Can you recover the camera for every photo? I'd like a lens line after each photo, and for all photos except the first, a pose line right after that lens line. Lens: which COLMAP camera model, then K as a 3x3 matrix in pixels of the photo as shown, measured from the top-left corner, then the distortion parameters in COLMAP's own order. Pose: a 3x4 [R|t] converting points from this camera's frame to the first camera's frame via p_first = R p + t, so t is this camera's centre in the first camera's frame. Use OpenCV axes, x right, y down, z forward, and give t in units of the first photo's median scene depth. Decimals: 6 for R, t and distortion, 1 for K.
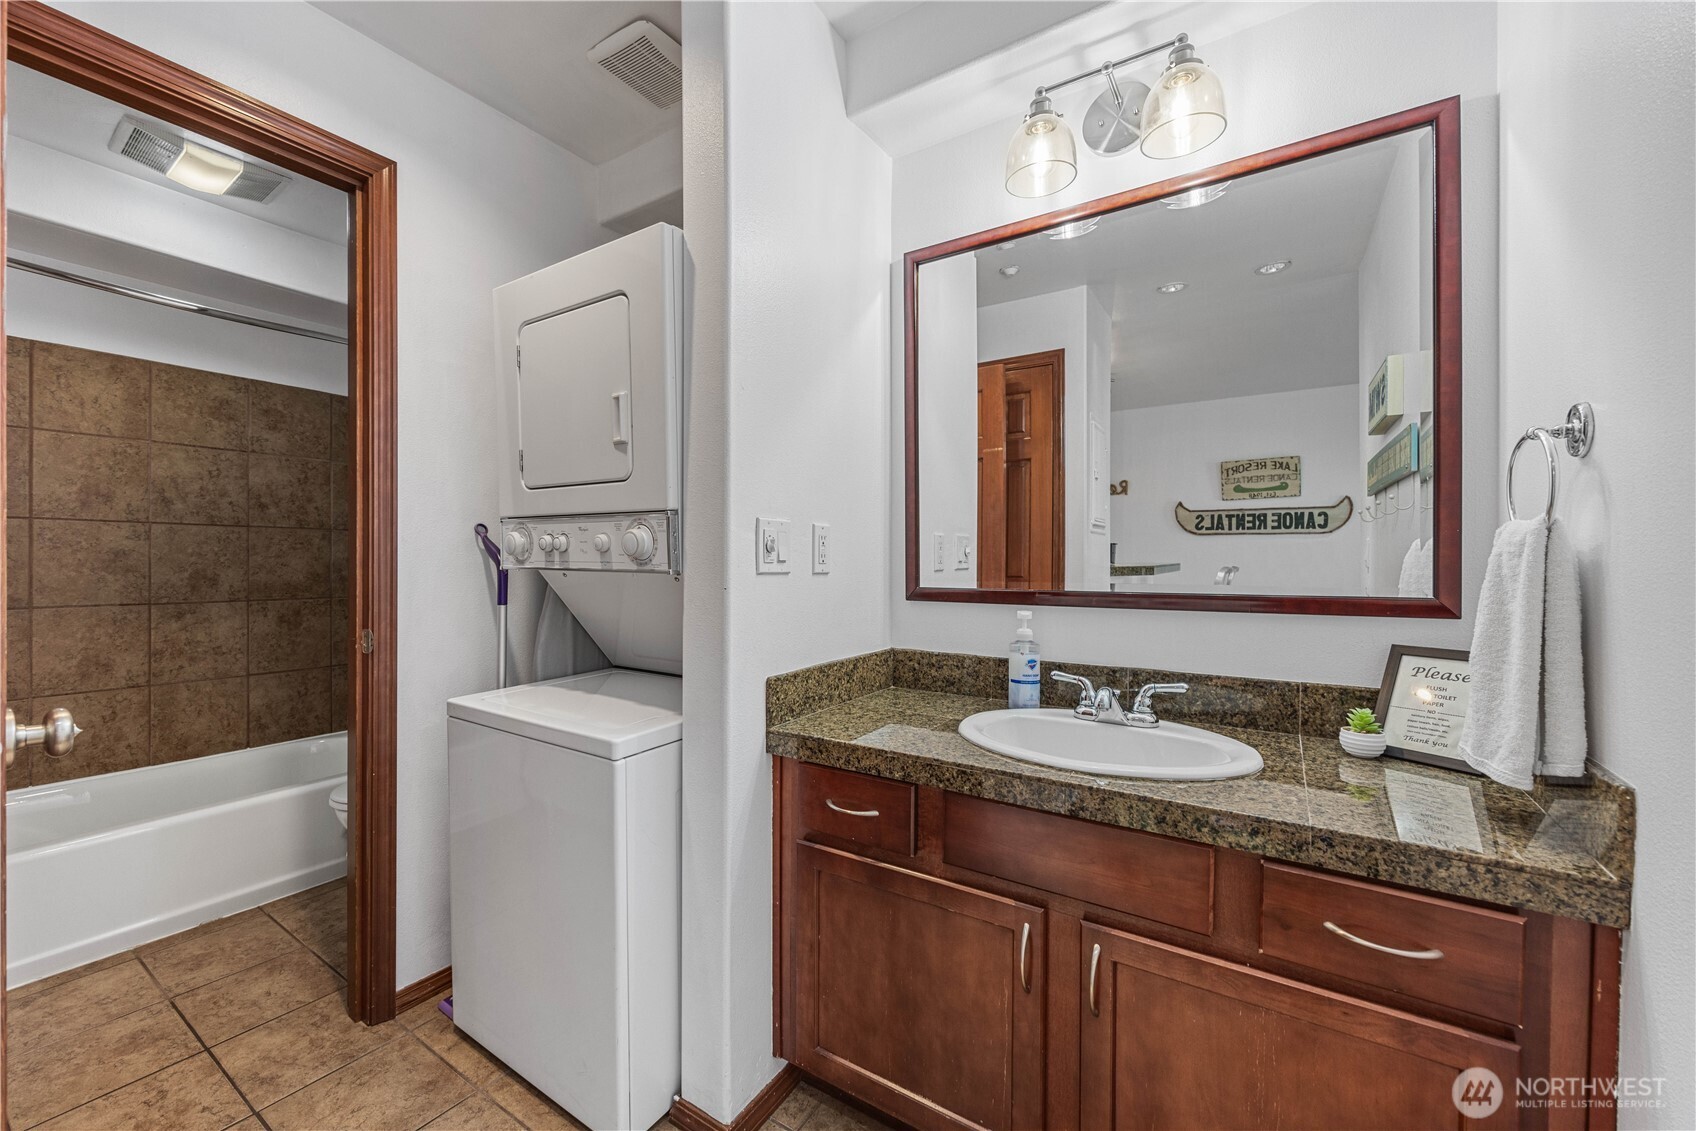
lens RADIAL K [[686.2, 0, 792.2], [0, 686.2, 562.5], [0, 0, 1]] dist [-0.005415, -0.000682]
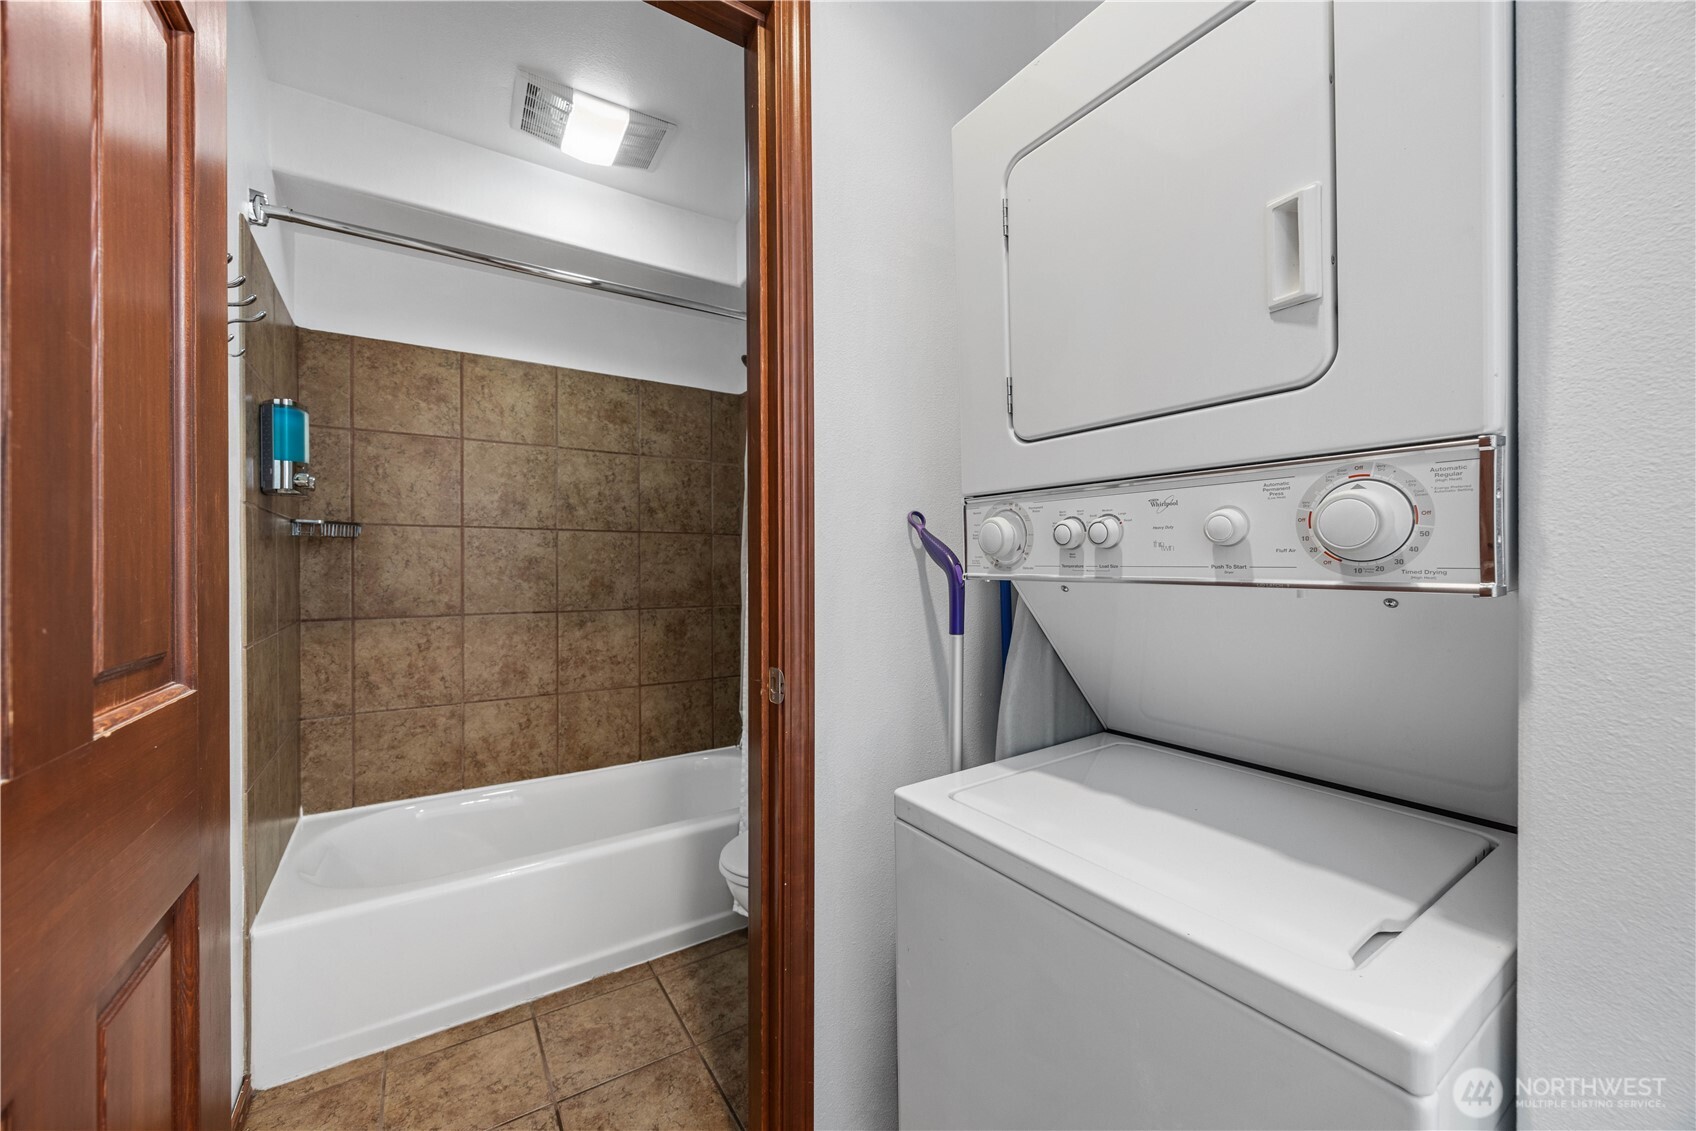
lens RADIAL K [[657.6, 0, 848.0], [0, 657.6, 565.5], [0, 0, 1]] dist [-0.003089, -0.000056]
pose [[0.931239, -0.006152, -0.364357, -0.201617], [0.005295, 0.999980, -0.003352, -0.000763], [0.364371, 0.001192, 0.931253, 0.267402]]
